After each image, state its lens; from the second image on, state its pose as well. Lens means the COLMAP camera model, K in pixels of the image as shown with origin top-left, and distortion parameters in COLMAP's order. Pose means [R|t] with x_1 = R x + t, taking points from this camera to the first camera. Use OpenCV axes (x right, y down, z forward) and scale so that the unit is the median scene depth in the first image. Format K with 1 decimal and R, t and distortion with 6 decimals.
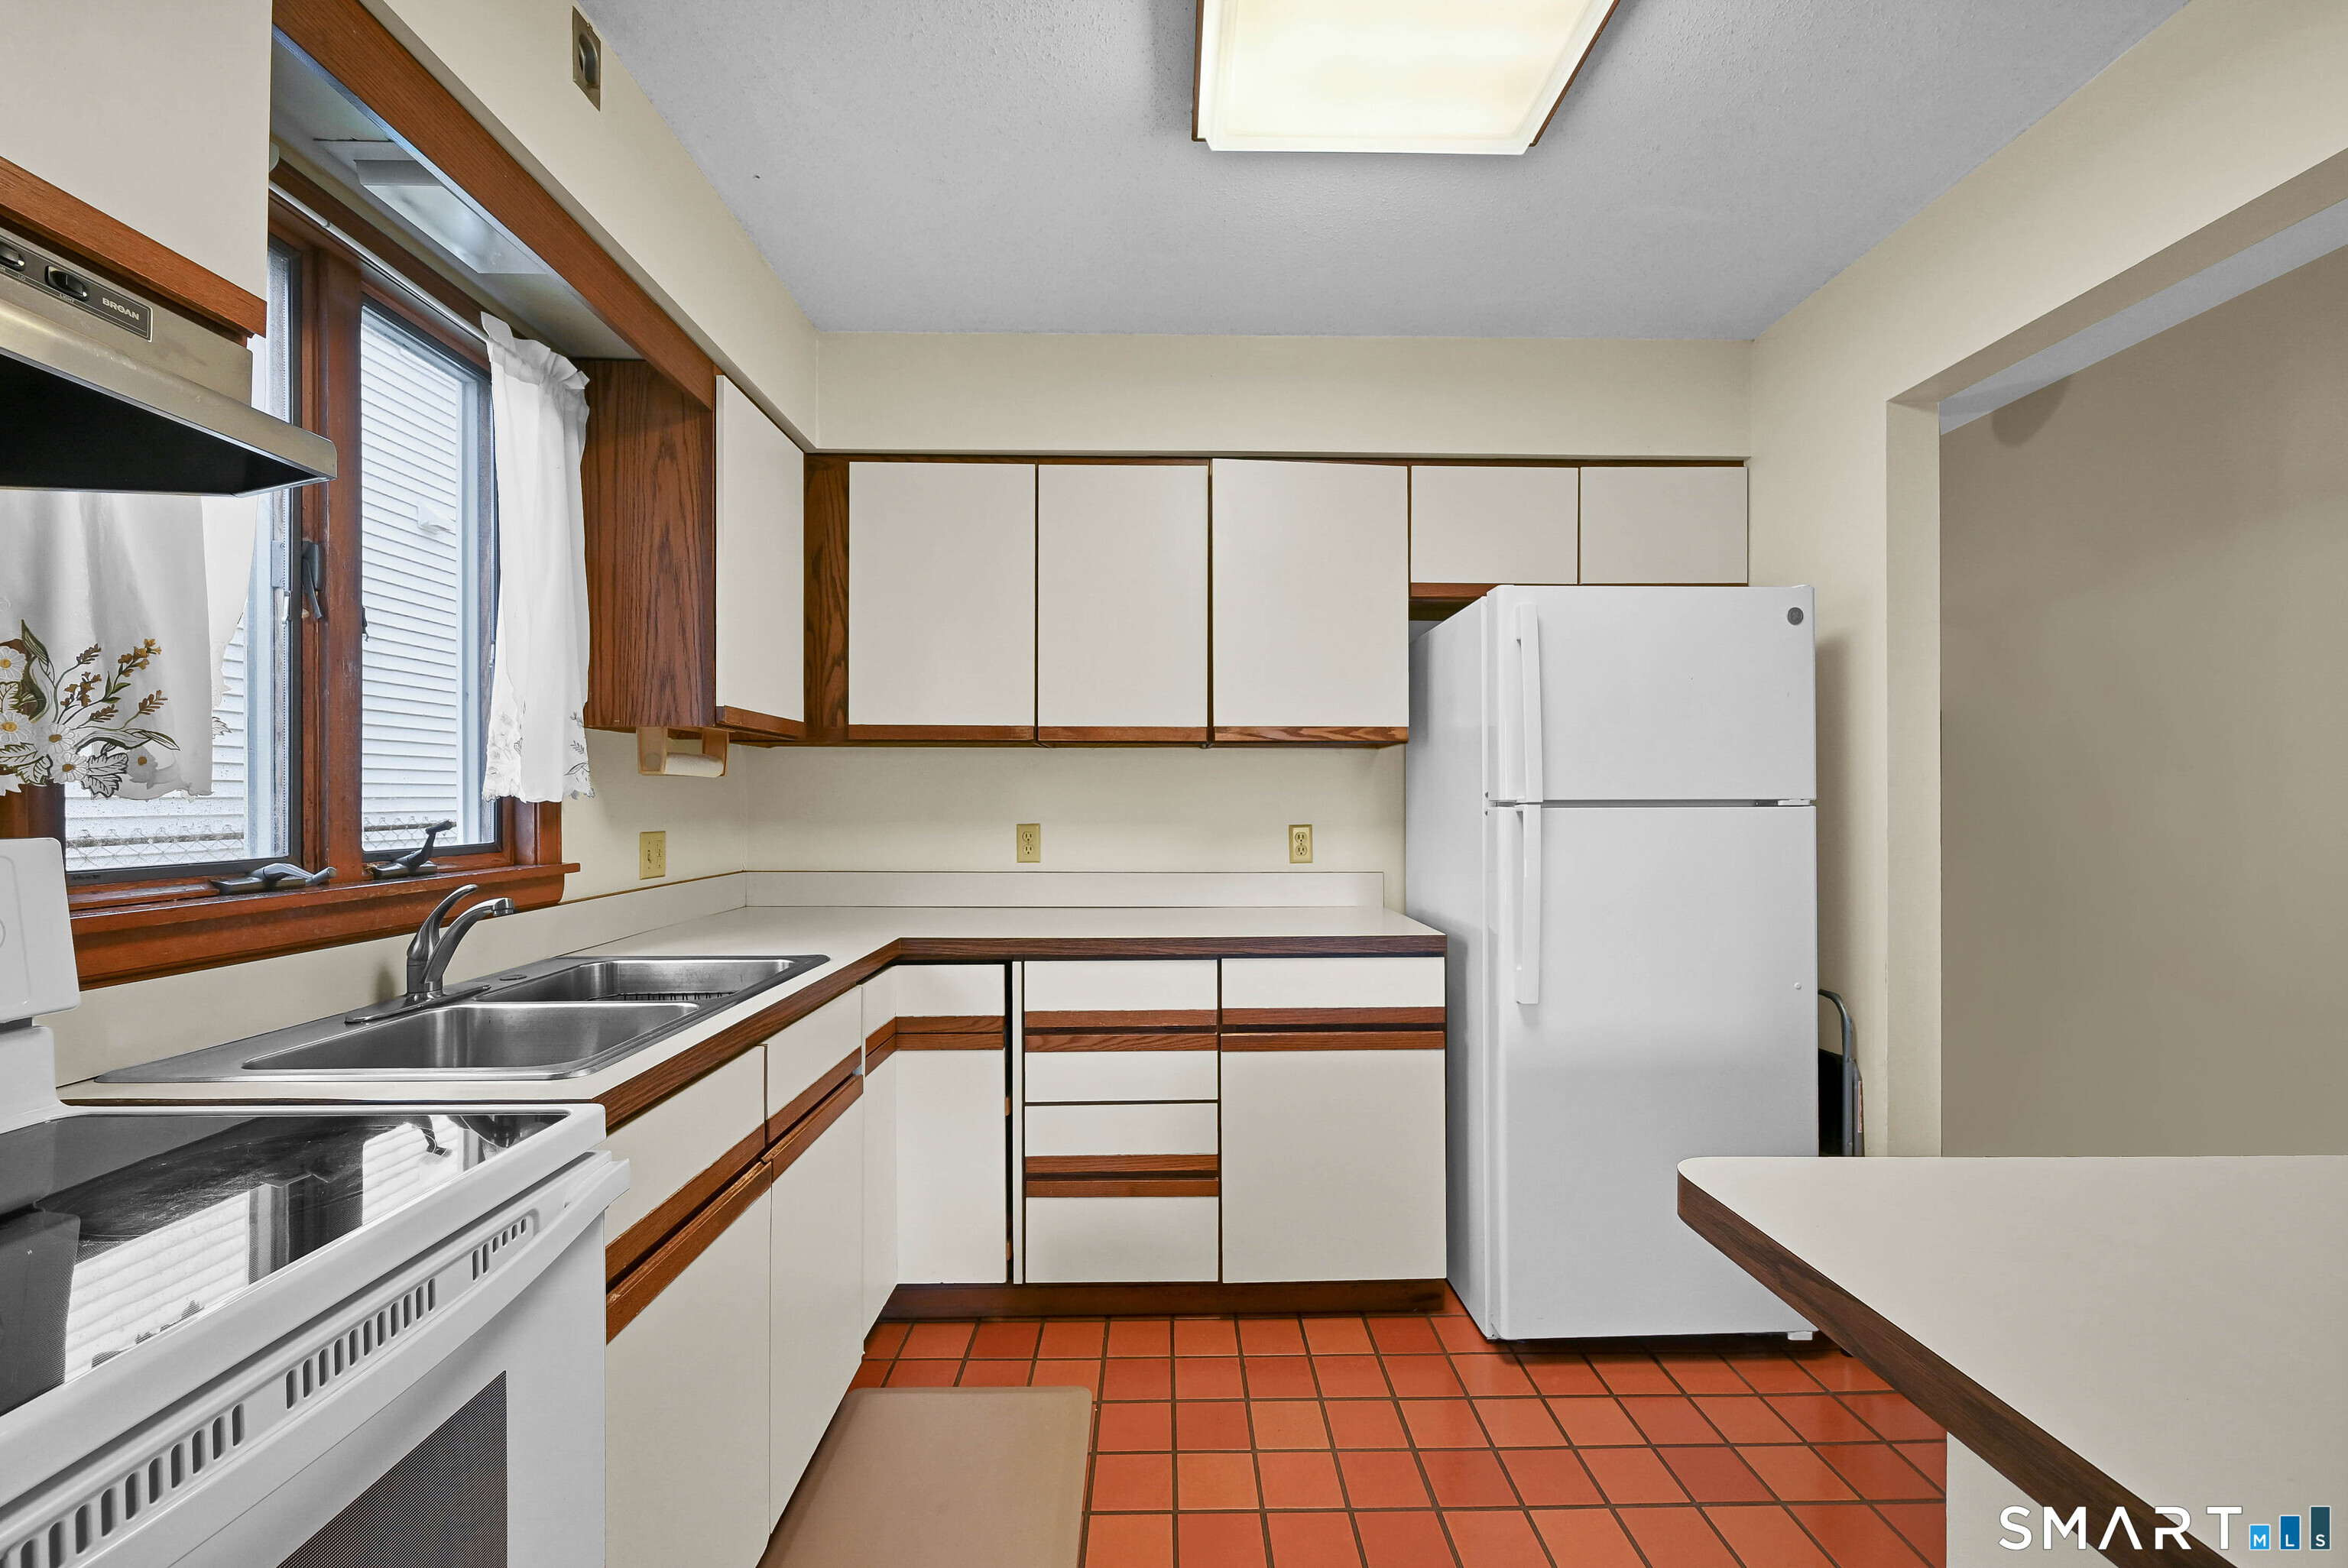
lens RADIAL K [[997.5, 0, 1196.3], [0, 997.5, 801.7], [0, 0, 1]] dist [0.034856, 0.000066]
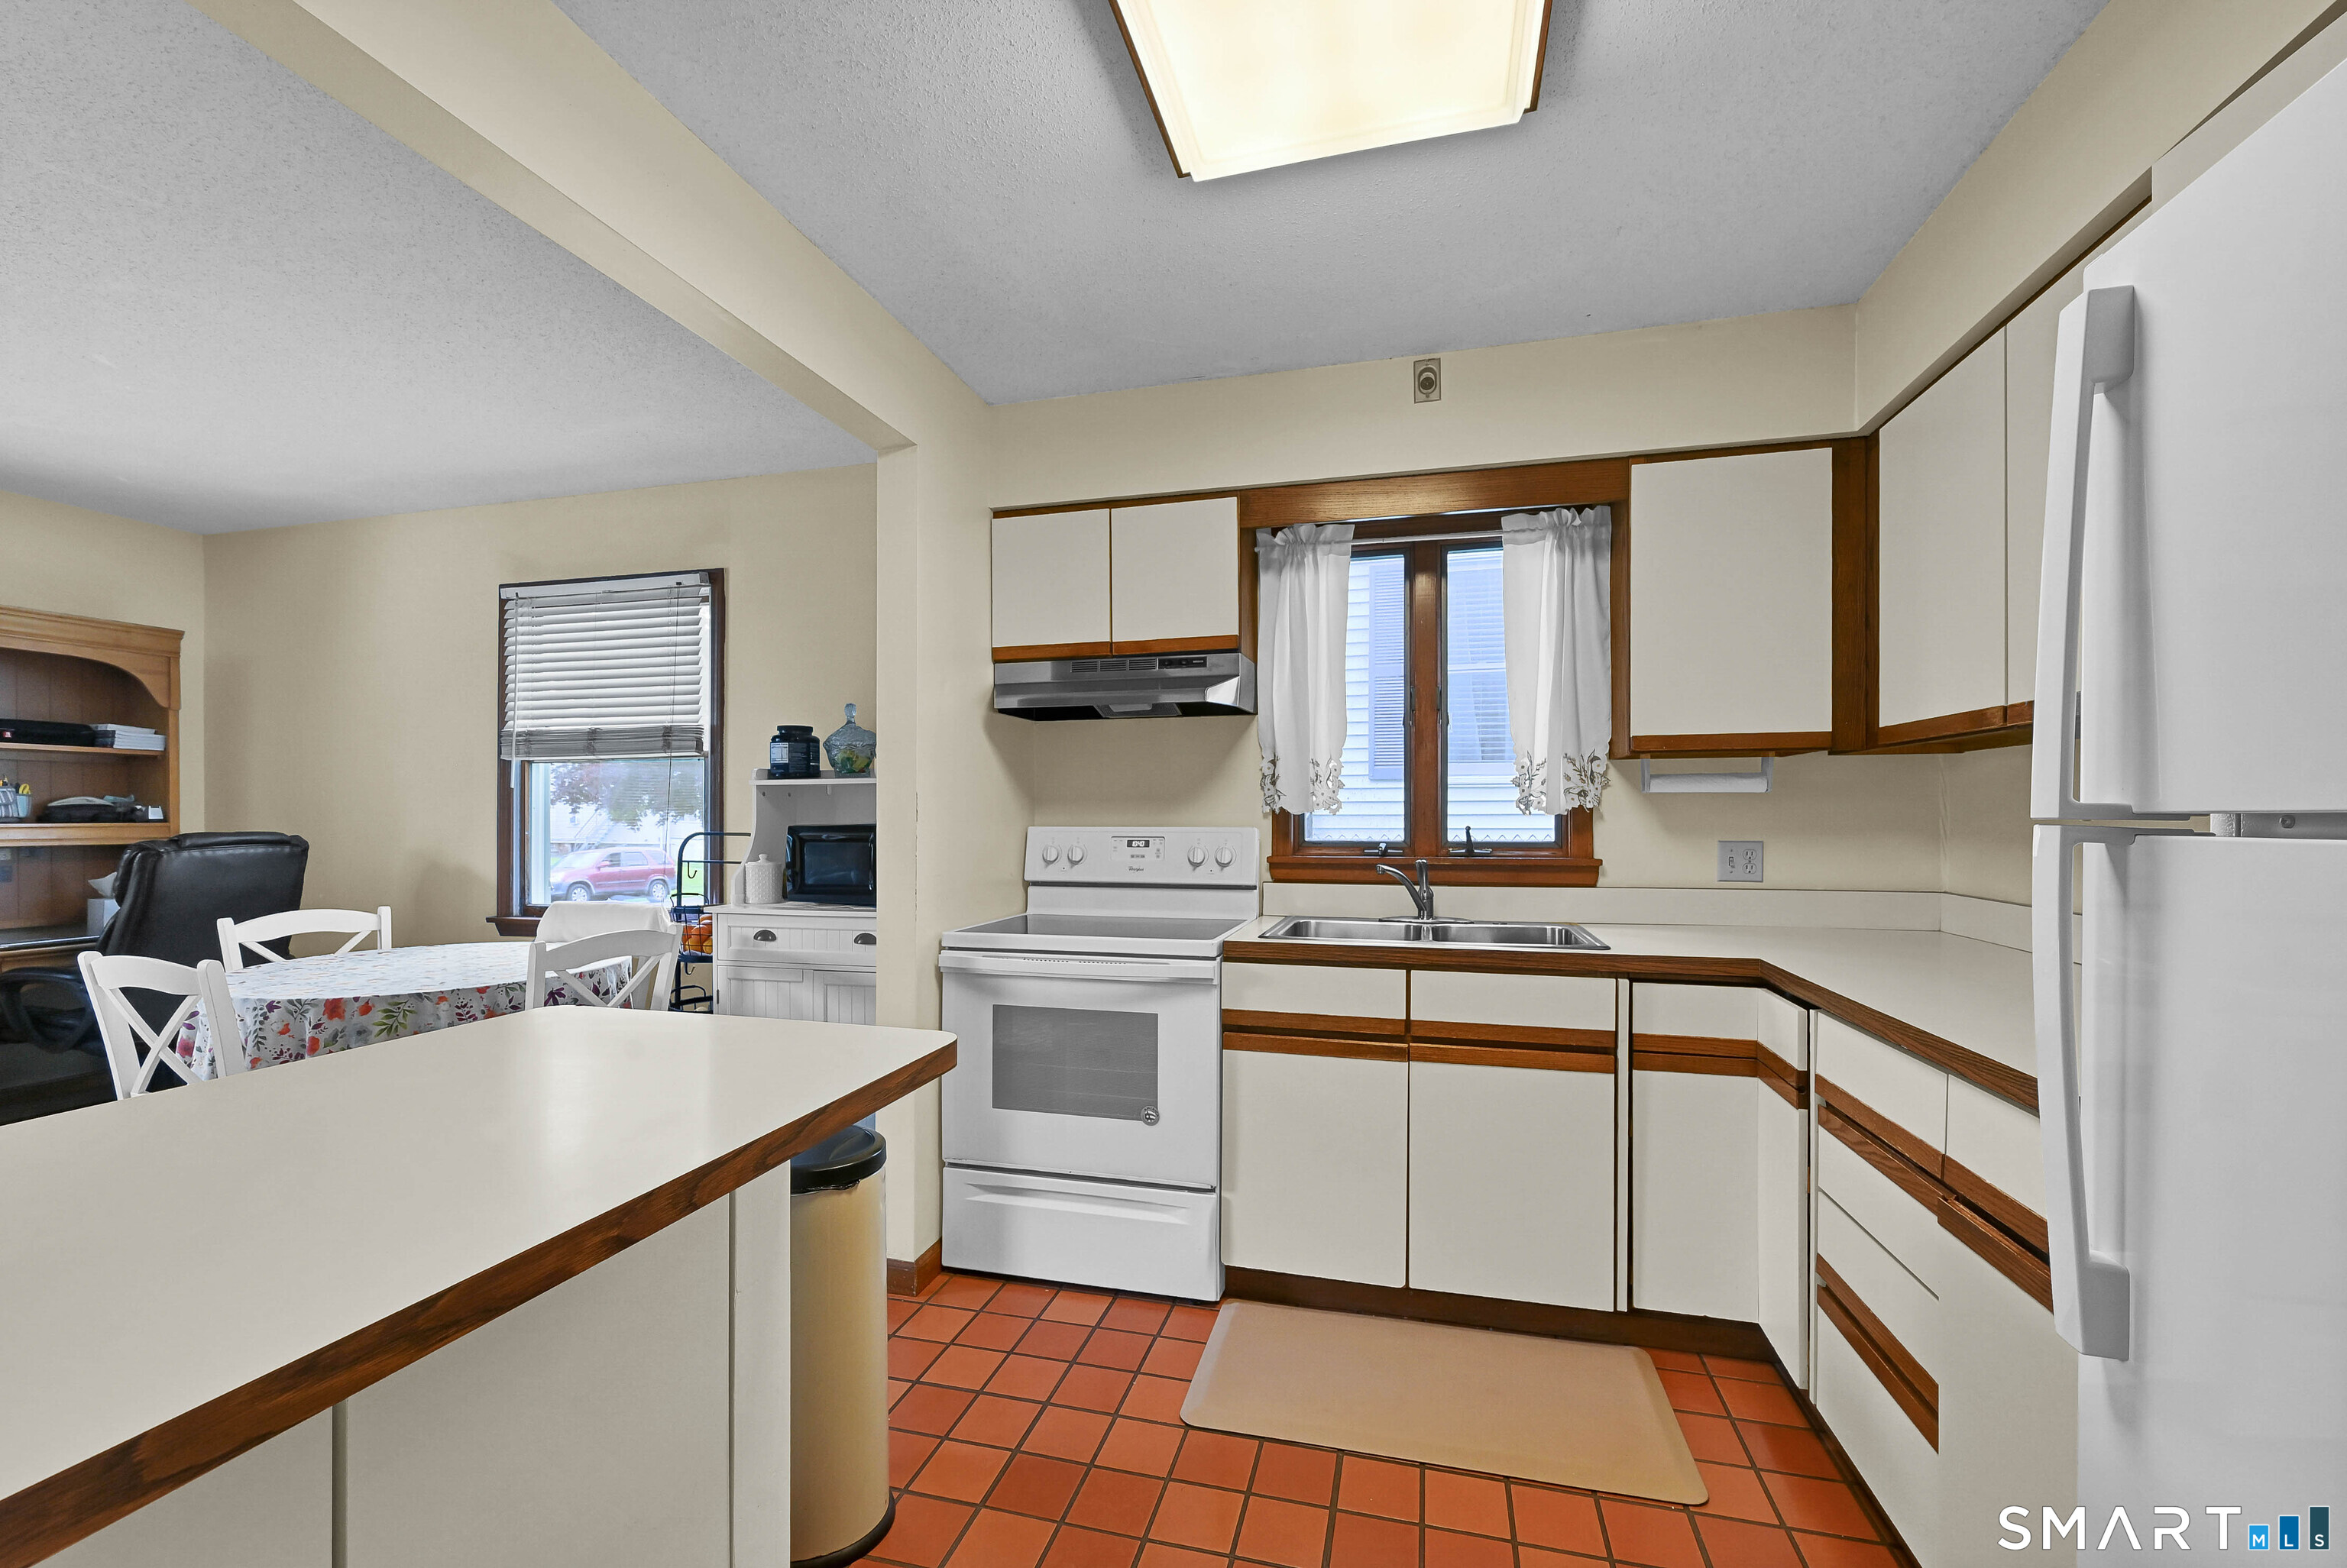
lens RADIAL K [[960.8, 0, 1175.0], [0, 960.8, 821.6], [0, 0, 1]] dist [-0.000920, -0.000410]
pose [[-0.287020, 0.014454, -0.957816, 0.859403], [0.005402, 0.999895, 0.013471, -0.011618], [0.957909, -0.001308, -0.287067, 0.857043]]
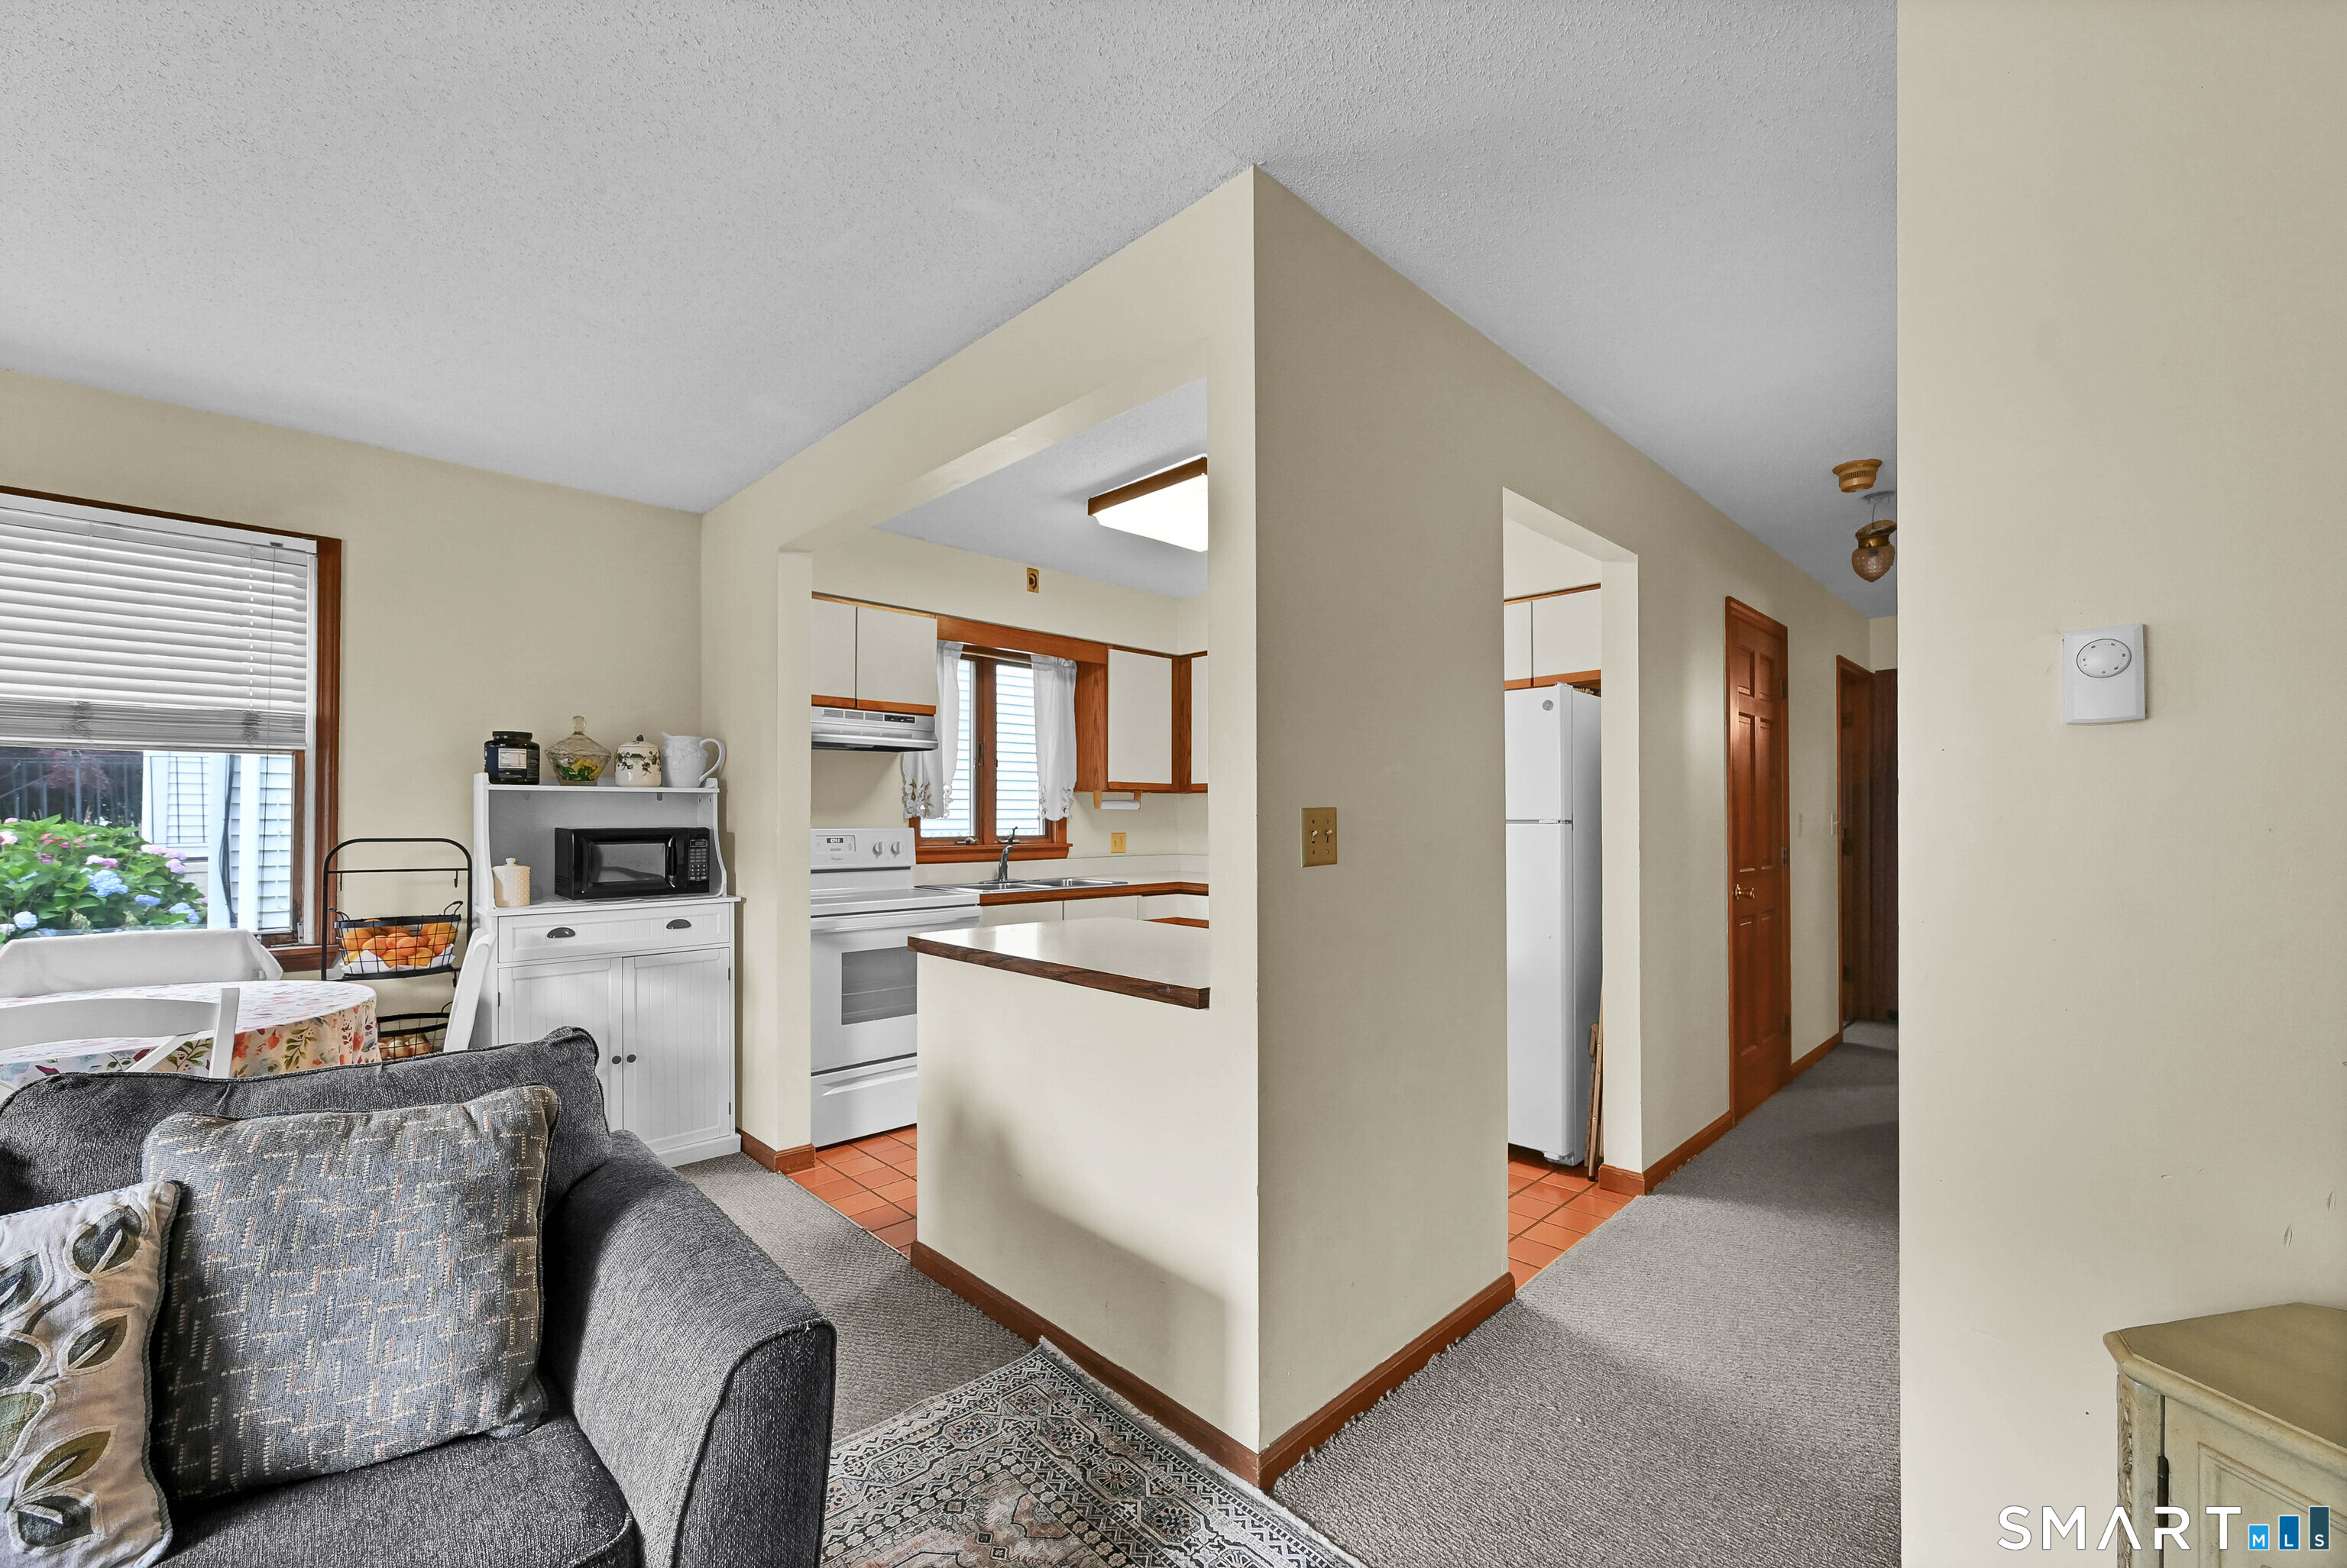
lens RADIAL K [[940.7, 0, 1167.7], [0, 940.7, 817.4], [0, 0, 1]] dist [-0.000263, -0.000074]
pose [[0.675767, -0.000432, -0.737115, 1.430558], [0.000629, 1.000000, -0.000010, -0.006864], [0.737115, -0.000456, 0.675767, -0.496901]]
